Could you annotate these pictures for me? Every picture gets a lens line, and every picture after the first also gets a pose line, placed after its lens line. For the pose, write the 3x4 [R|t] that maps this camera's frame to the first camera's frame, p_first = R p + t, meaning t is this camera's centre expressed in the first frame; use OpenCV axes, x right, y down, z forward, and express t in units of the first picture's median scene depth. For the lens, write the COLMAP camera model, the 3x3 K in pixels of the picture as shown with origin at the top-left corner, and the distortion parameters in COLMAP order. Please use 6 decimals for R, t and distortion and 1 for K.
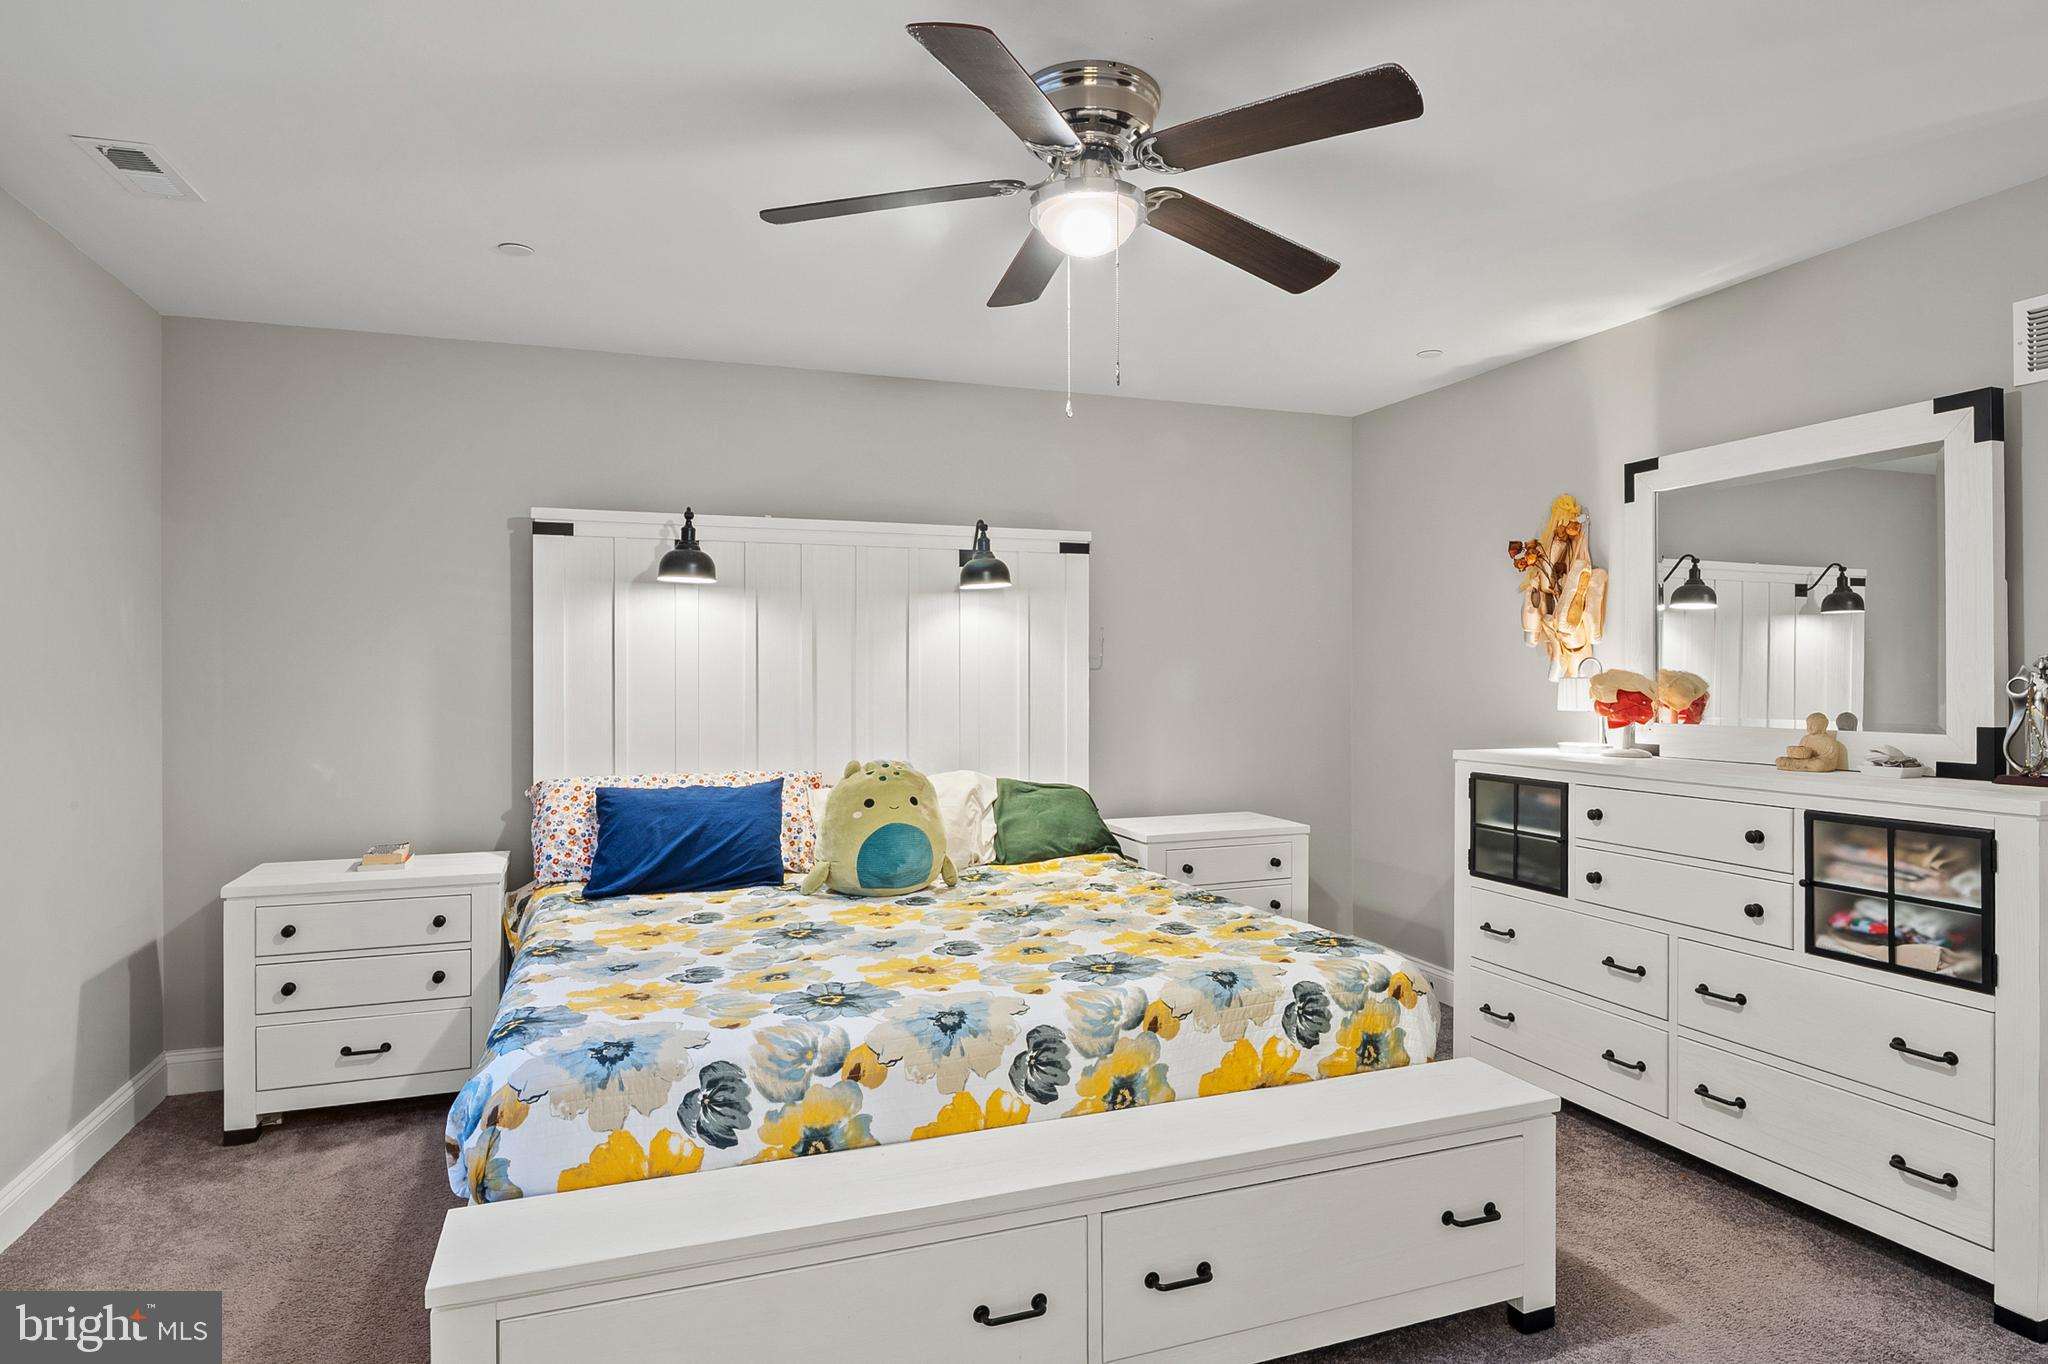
lens RADIAL K [[1121.3, 0, 1019.8], [0, 1121.3, 682.0], [0, 0, 1]] dist [0.003703, -0.000544]
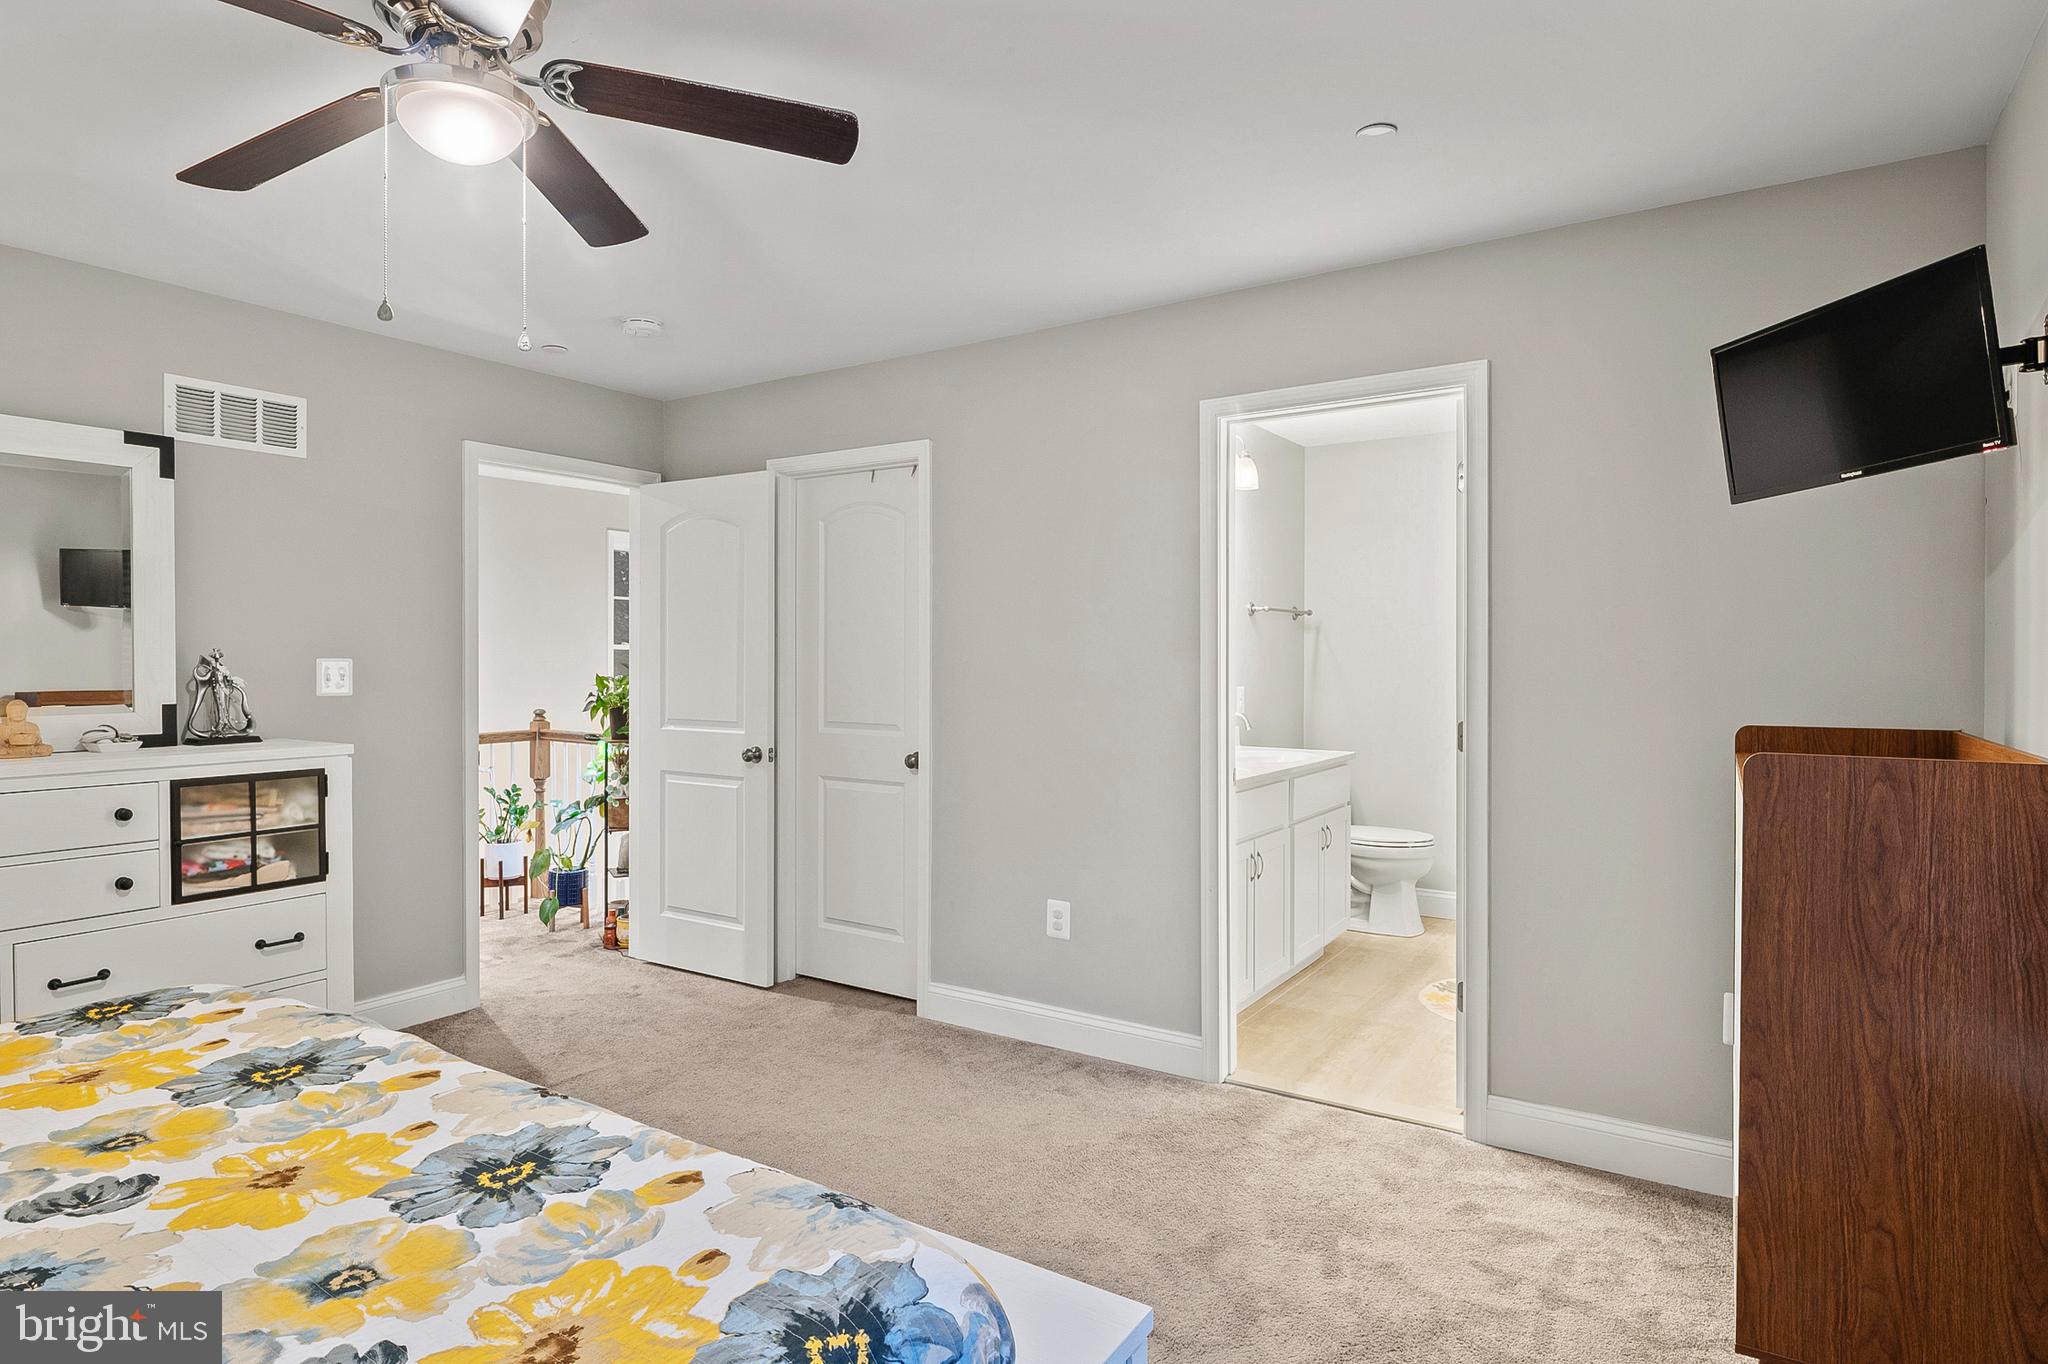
lens RADIAL K [[1121.3, 0, 1028.1], [0, 1121.3, 671.8], [0, 0, 1]] dist [0.003703, -0.000544]
pose [[-0.608601, -0.004570, 0.793464, -0.772397], [0.004754, 0.999944, 0.009405, -0.003677], [-0.793463, 0.009496, -0.608545, 1.048087]]
